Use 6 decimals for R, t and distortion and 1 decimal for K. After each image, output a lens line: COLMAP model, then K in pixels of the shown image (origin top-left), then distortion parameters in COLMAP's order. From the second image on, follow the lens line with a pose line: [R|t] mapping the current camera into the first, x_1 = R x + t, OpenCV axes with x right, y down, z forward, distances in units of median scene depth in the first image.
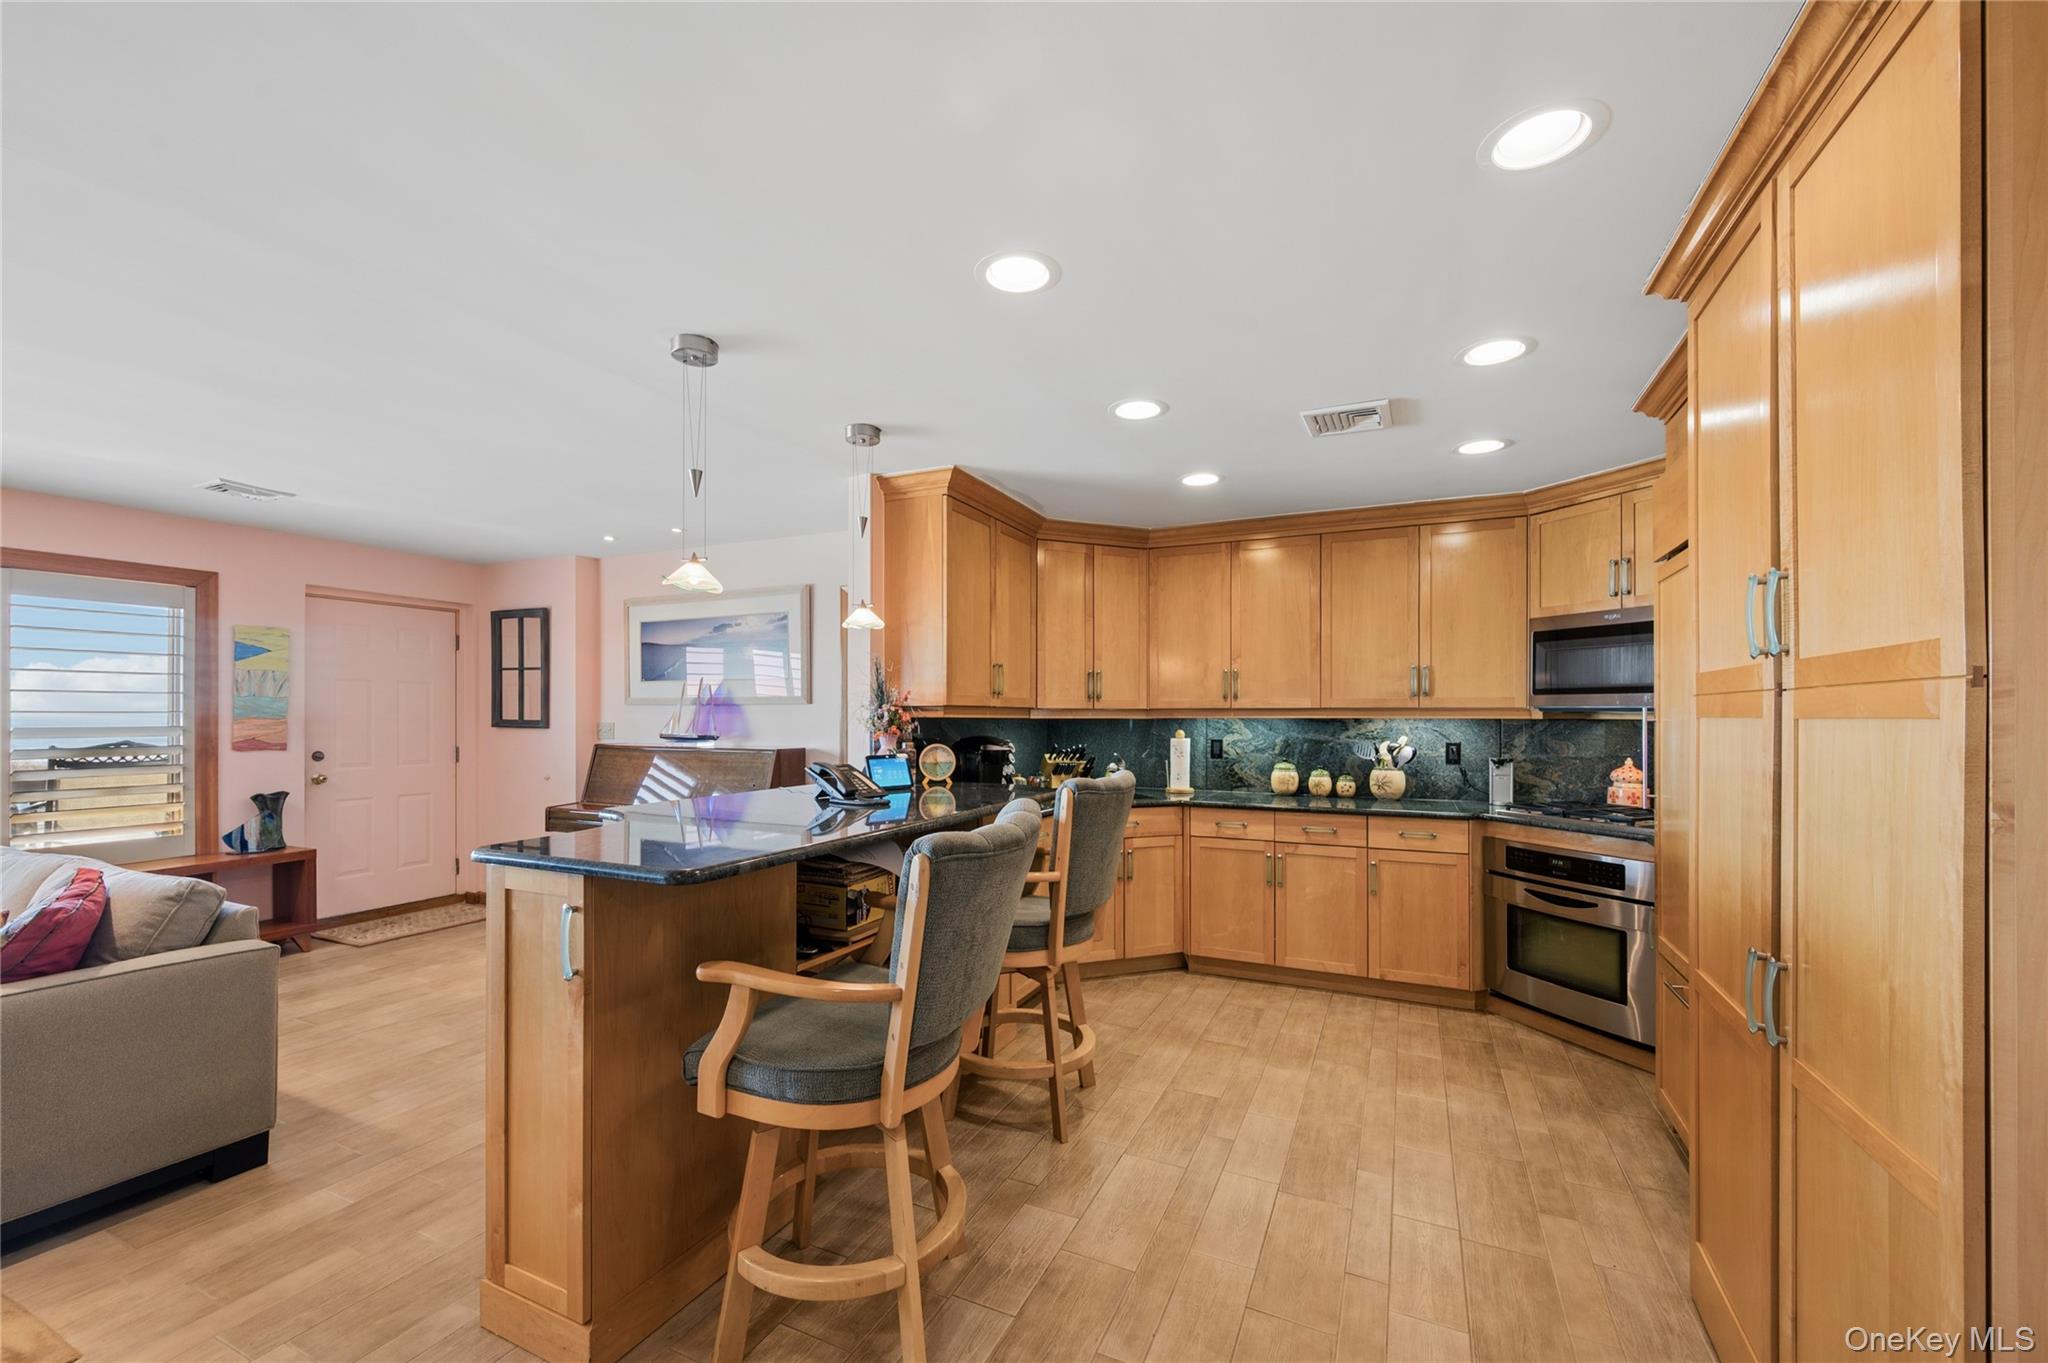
lens RADIAL K [[813.0, 0, 1026.2], [0, 813.0, 719.1], [0, 0, 1]] dist [-0.000781, 0.000095]
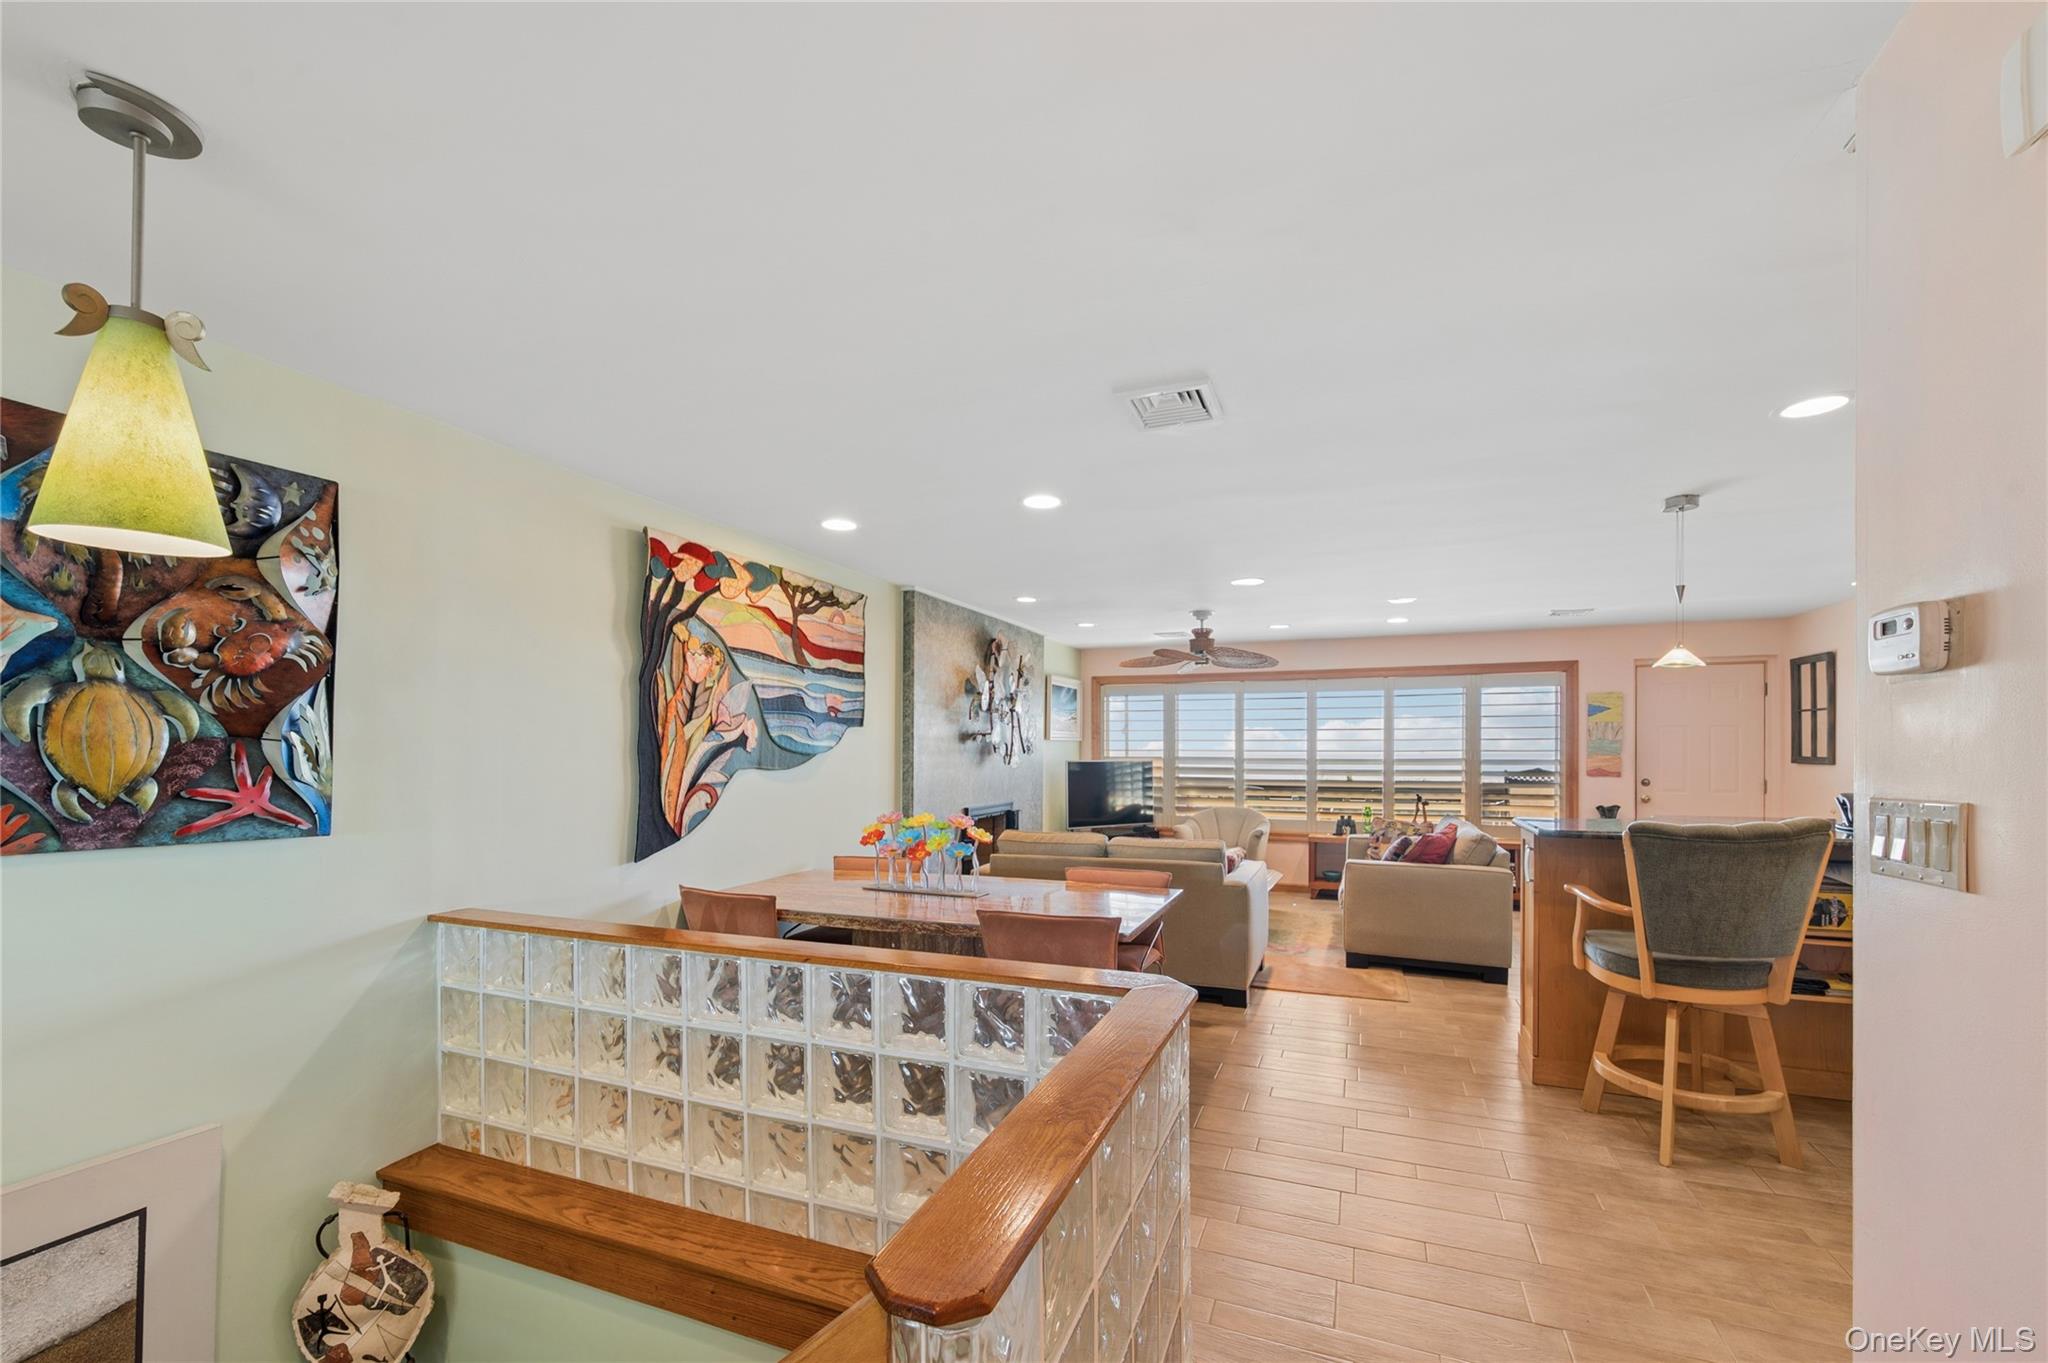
lens RADIAL K [[813.0, 0, 1054.2], [0, 813.0, 748.7], [0, 0, 1]] dist [-0.000781, 0.000095]
pose [[0.079799, -0.004536, -0.996801, 0.450928], [-0.005645, 0.999972, -0.005002, 0.001186], [0.996795, 0.006026, 0.079771, -0.112626]]
